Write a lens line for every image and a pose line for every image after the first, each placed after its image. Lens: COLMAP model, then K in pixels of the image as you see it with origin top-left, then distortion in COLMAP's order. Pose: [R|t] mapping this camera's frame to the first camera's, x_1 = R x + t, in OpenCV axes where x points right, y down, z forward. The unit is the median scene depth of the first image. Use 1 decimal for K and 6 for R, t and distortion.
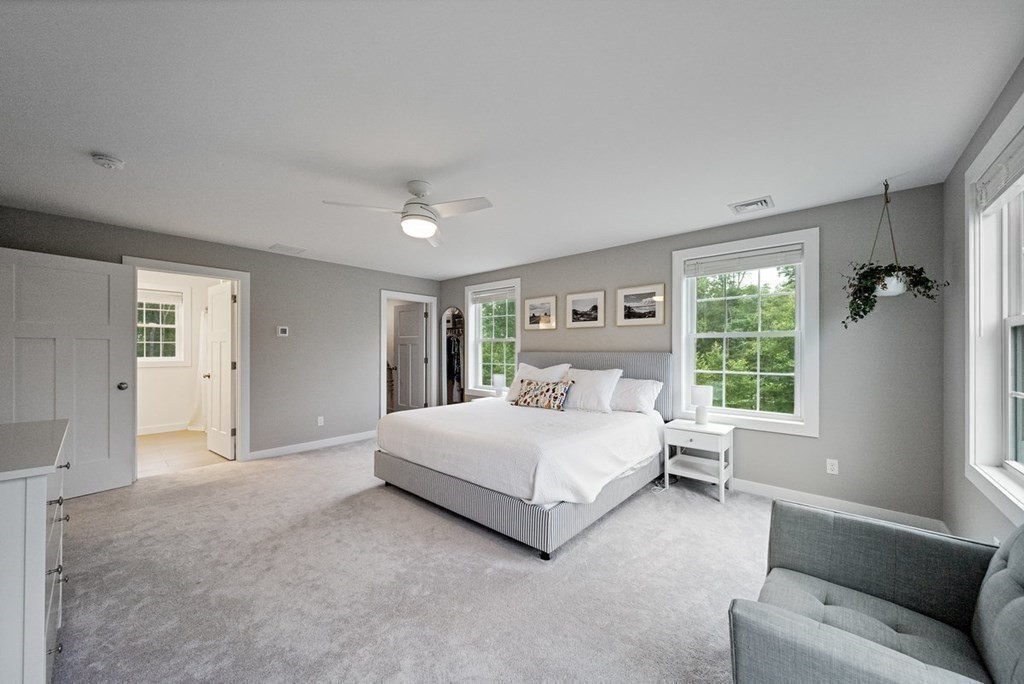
lens RADIAL K [[372.7, 0, 511.9], [0, 372.7, 348.6], [0, 0, 1]] dist [0.000024, 0.000144]
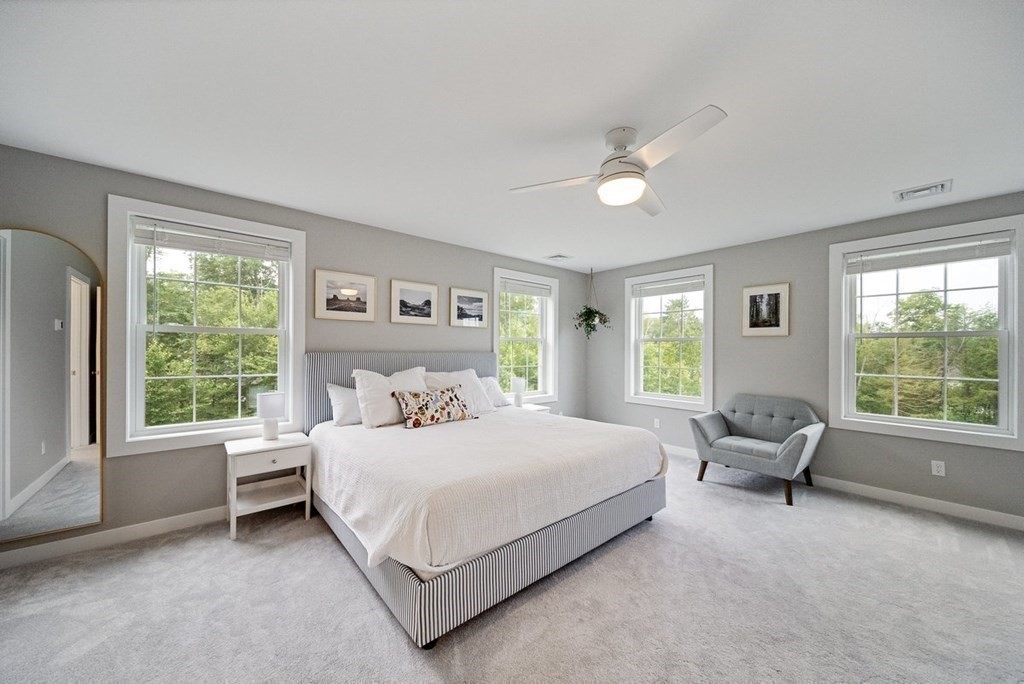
lens RADIAL K [[372.7, 0, 512.0], [0, 372.7, 348.5], [0, 0, 1]] dist [0.000024, 0.000144]
pose [[0.132350, 0.004506, 0.991193, -0.642826], [-0.007598, 0.999965, -0.003532, 0.001455], [-0.991174, -0.007063, 0.132380, 0.691422]]
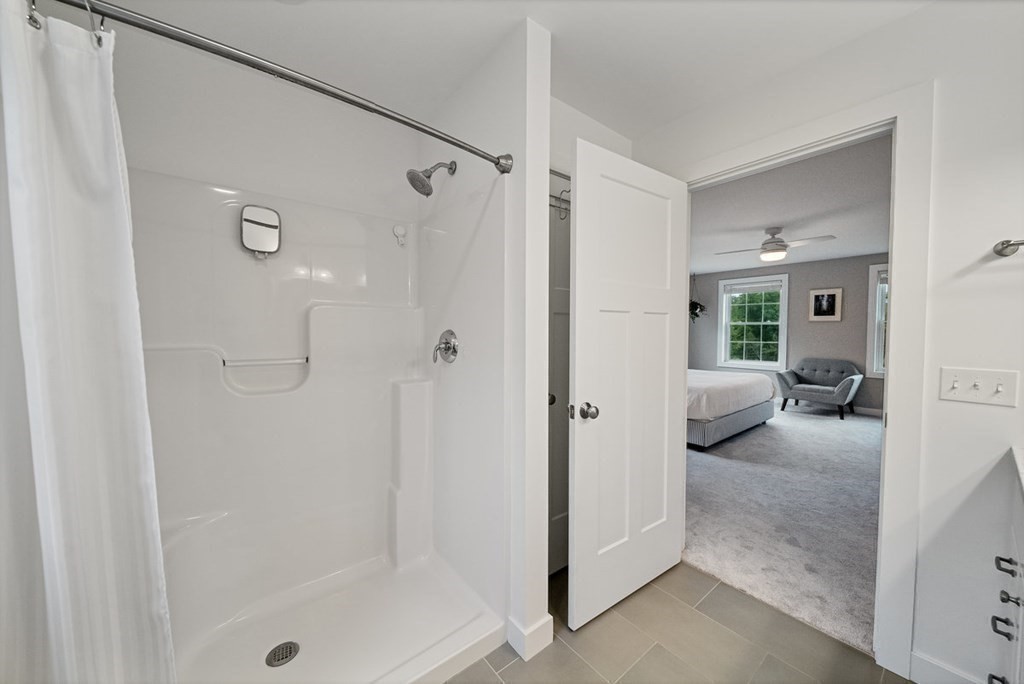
lens RADIAL K [[372.7, 0, 511.3], [0, 372.7, 341.5], [0, 0, 1]] dist [0.000024, 0.000144]
pose [[0.170095, -0.031256, 0.984932, -1.264956], [-0.003569, 0.999471, 0.032334, -0.000820], [-0.985421, -0.009015, 0.169893, 1.134092]]
